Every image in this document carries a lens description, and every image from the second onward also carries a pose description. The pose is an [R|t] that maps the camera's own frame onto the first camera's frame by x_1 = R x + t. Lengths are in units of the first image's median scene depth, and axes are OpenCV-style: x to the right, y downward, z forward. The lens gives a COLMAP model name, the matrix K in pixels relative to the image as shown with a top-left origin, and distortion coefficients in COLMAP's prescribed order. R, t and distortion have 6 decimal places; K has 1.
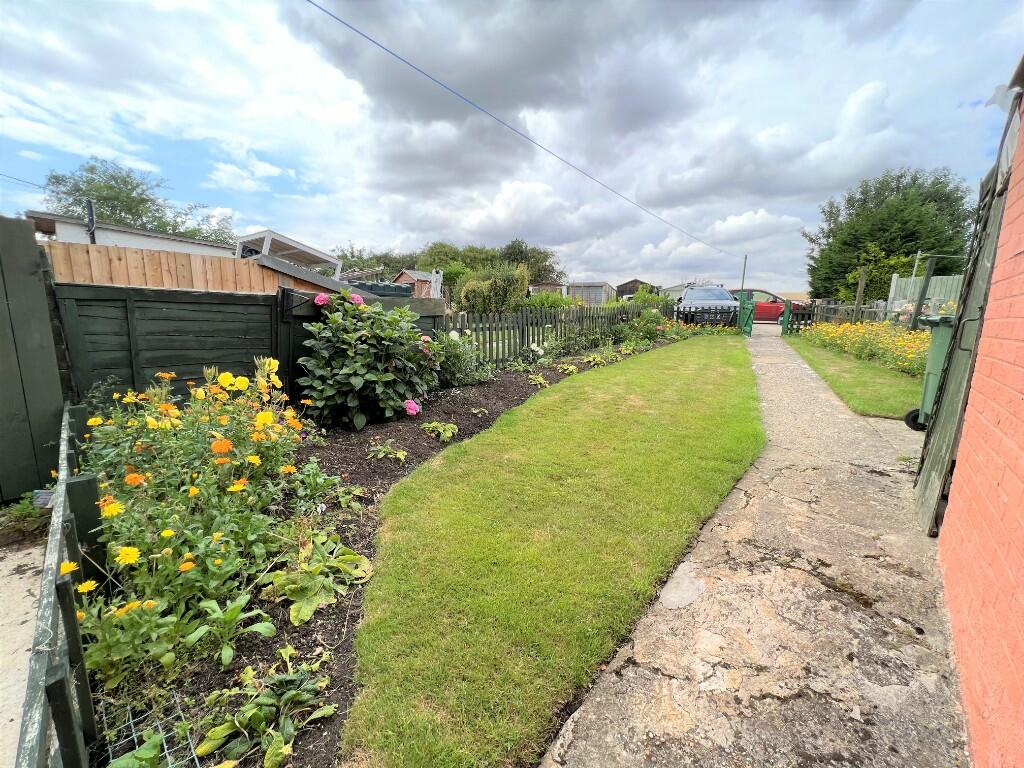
lens RADIAL K [[409.2, 0, 505.3], [0, 409.2, 379.5], [0, 0, 1]] dist [0.003426, 0.000247]
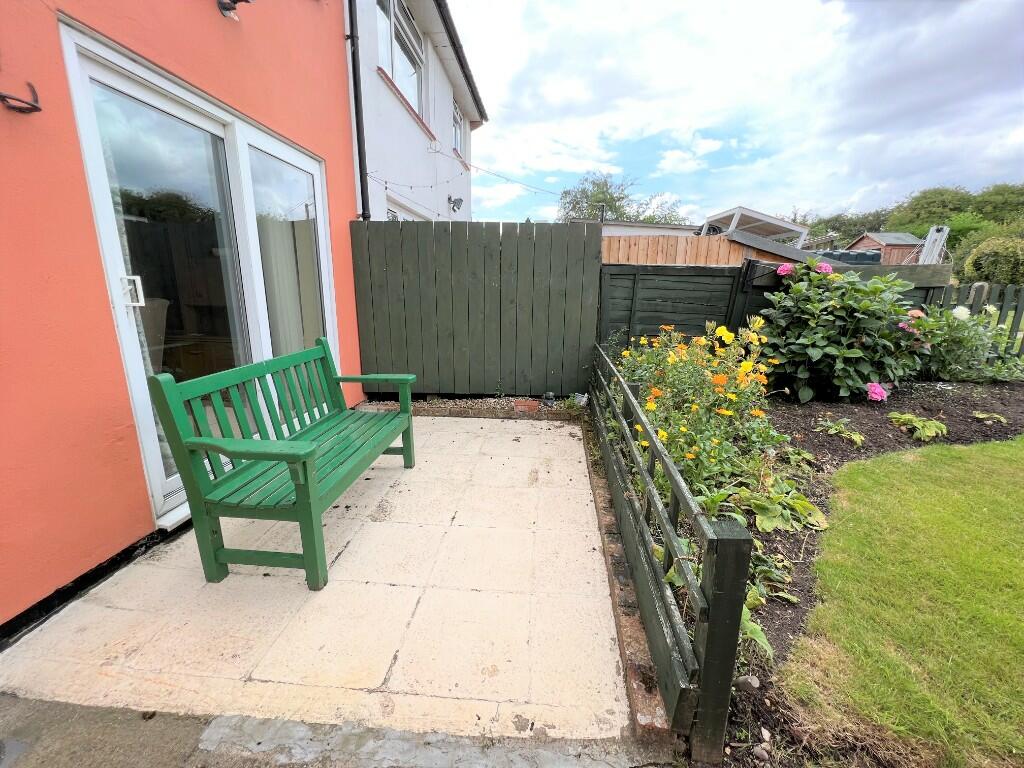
lens RADIAL K [[409.2, 0, 508.7], [0, 409.2, 384.3], [0, 0, 1]] dist [0.003426, 0.000247]
pose [[0.614197, 0.178666, -0.768661, -0.039974], [-0.127786, 0.983696, 0.126541, 0.040816], [0.778738, 0.020503, 0.627014, -0.151921]]
